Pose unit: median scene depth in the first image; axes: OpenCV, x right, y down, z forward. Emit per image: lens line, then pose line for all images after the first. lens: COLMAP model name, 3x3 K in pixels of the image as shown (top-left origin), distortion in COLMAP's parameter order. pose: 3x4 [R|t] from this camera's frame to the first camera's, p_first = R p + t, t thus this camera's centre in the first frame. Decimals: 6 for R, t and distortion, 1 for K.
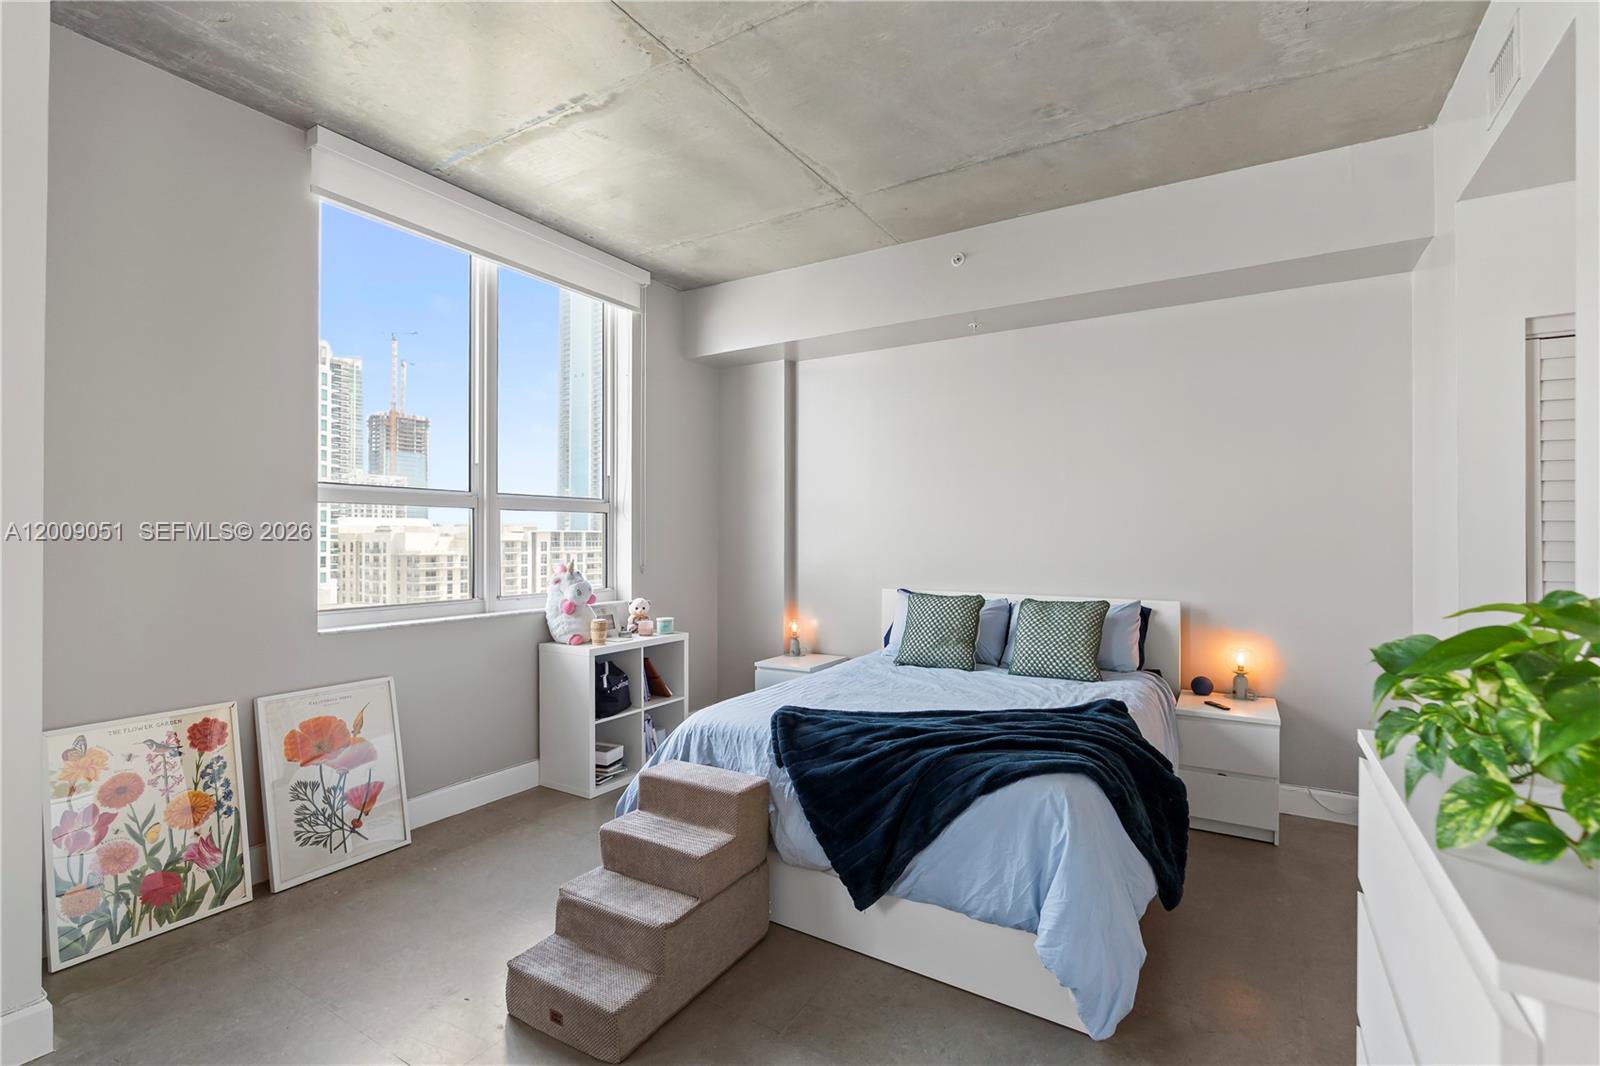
lens RADIAL K [[725.0, 0, 796.9], [0, 725.0, 534.6], [0, 0, 1]] dist [-0.010792, 0.004380]
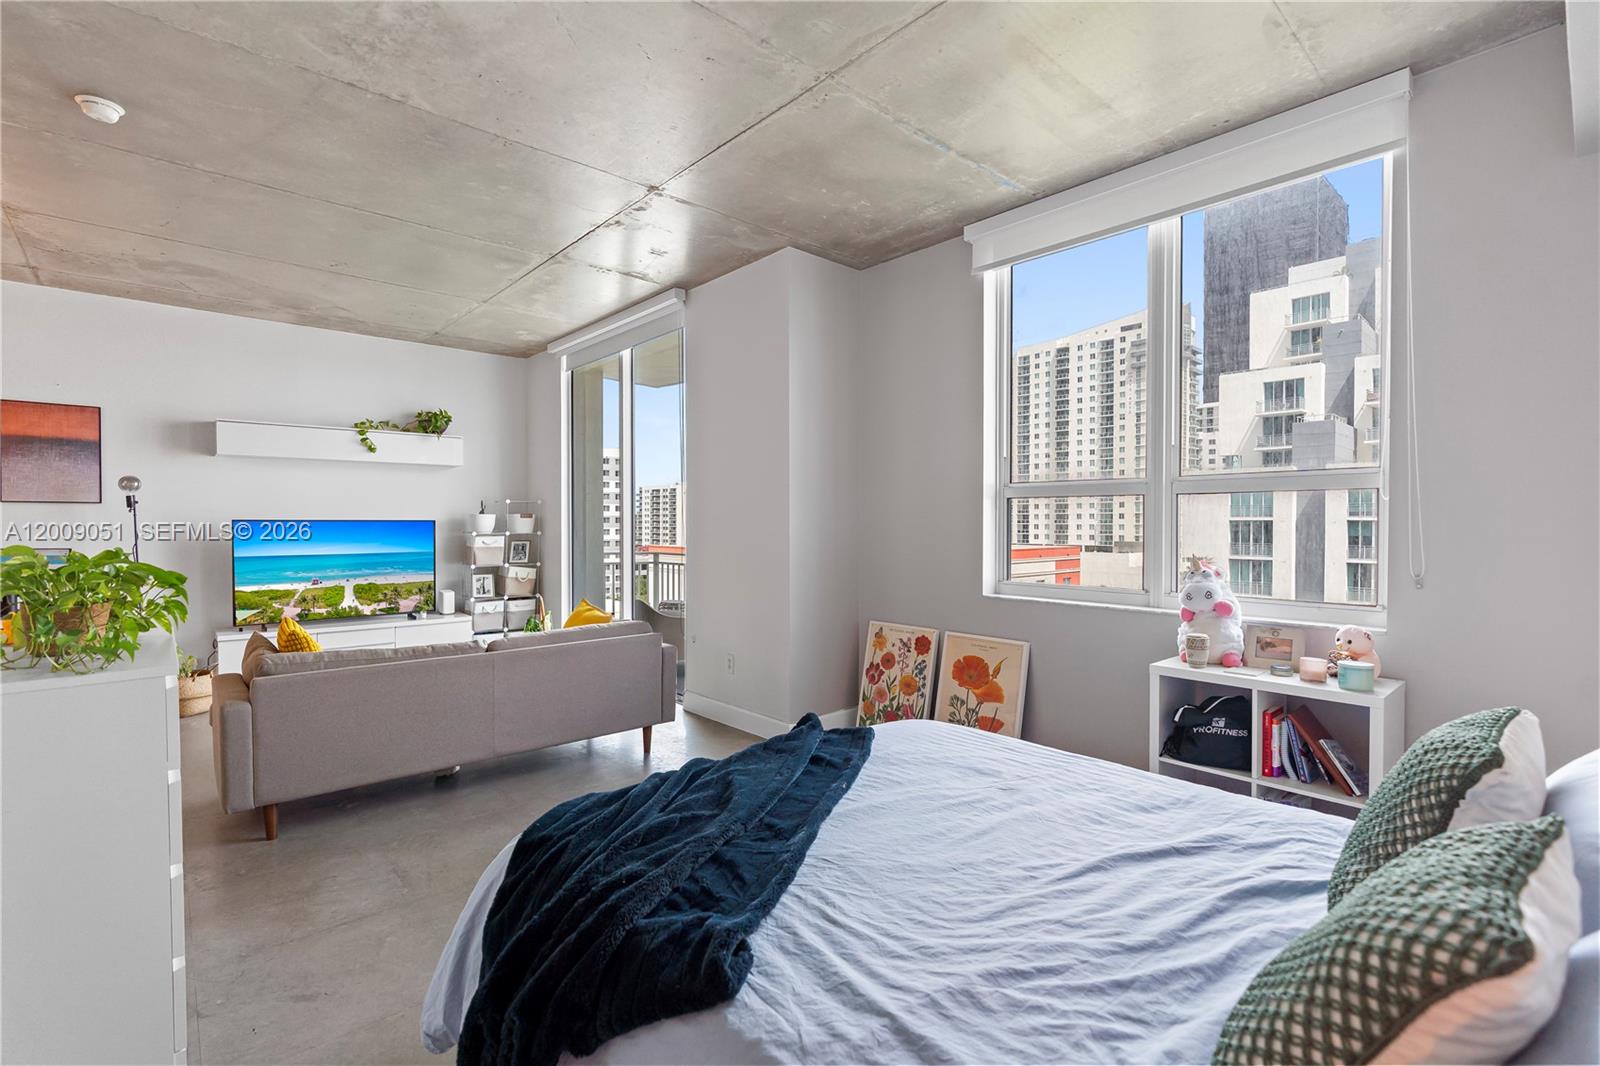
lens RADIAL K [[725.0, 0, 798.3], [0, 725.0, 533.0], [0, 0, 1]] dist [-0.010792, 0.004380]
pose [[-0.279311, 0.014380, -0.960093, 0.444188], [0.002494, 0.999895, 0.014250, -0.001097], [0.960198, 0.001585, -0.279317, 0.628321]]
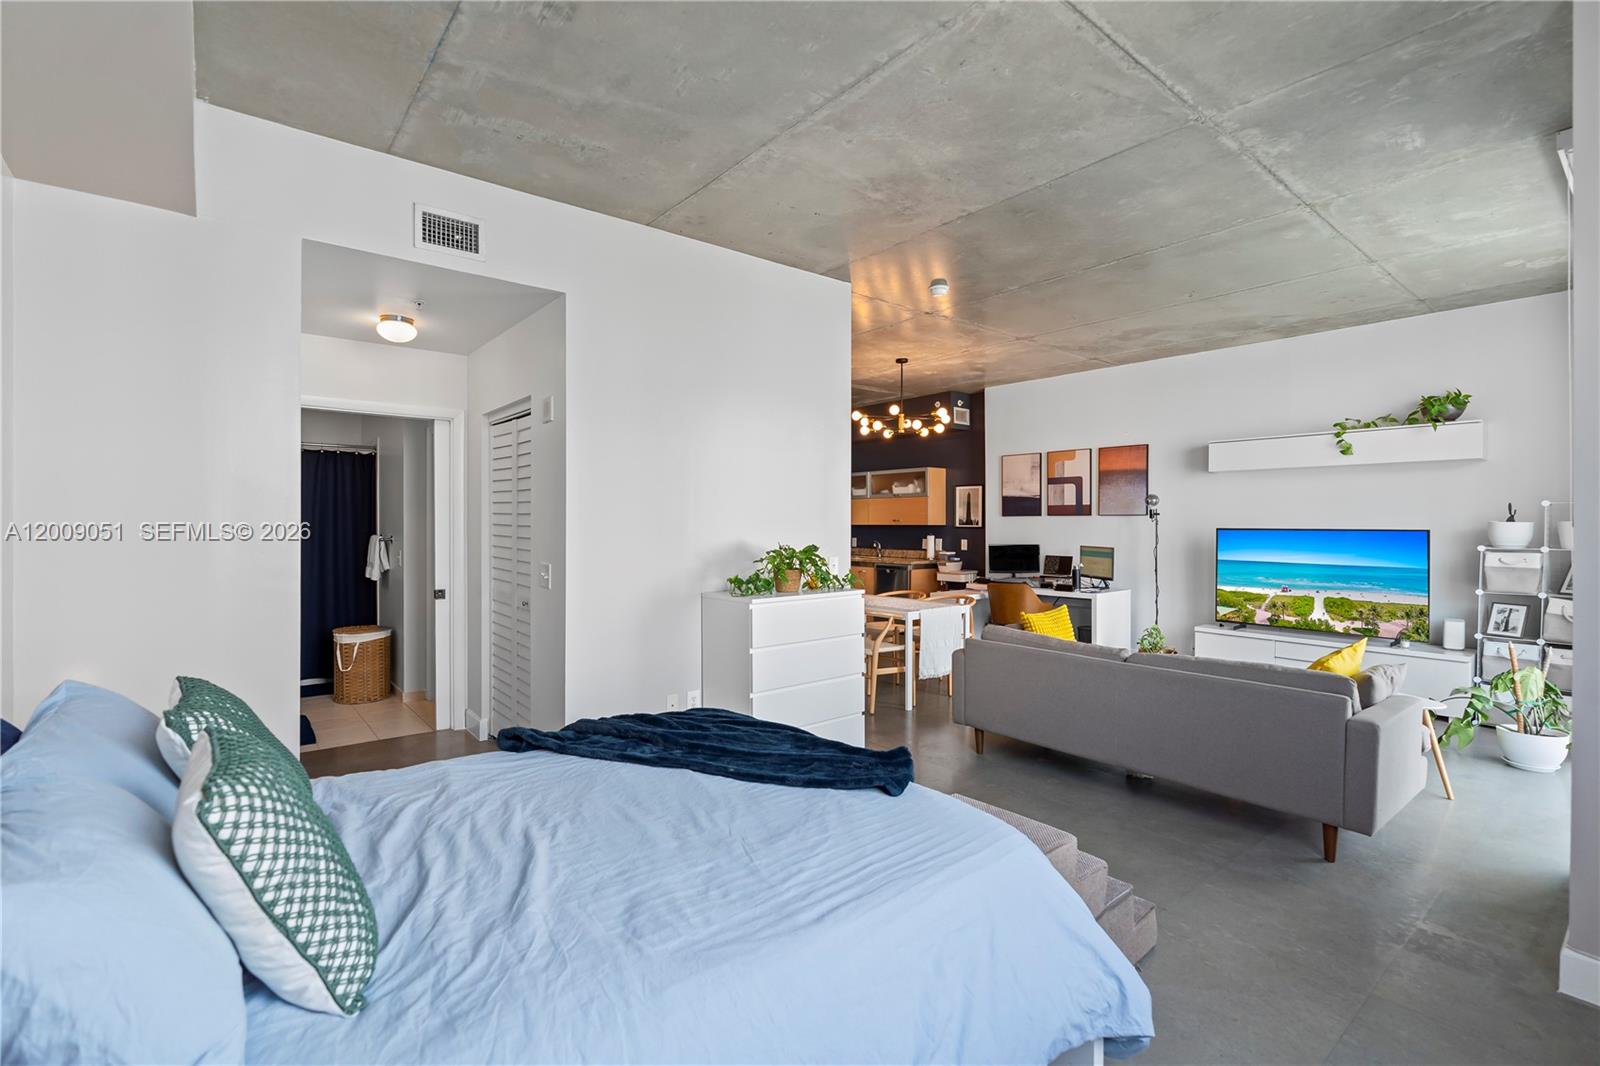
lens RADIAL K [[725.0, 0, 790.0], [0, 725.0, 525.2], [0, 0, 1]] dist [-0.010792, 0.004380]
pose [[-0.943243, -0.005088, 0.332065, -0.092714], [-0.005352, 0.999986, 0.000121, -0.008667], [-0.332061, -0.001663, -0.943257, 0.936805]]
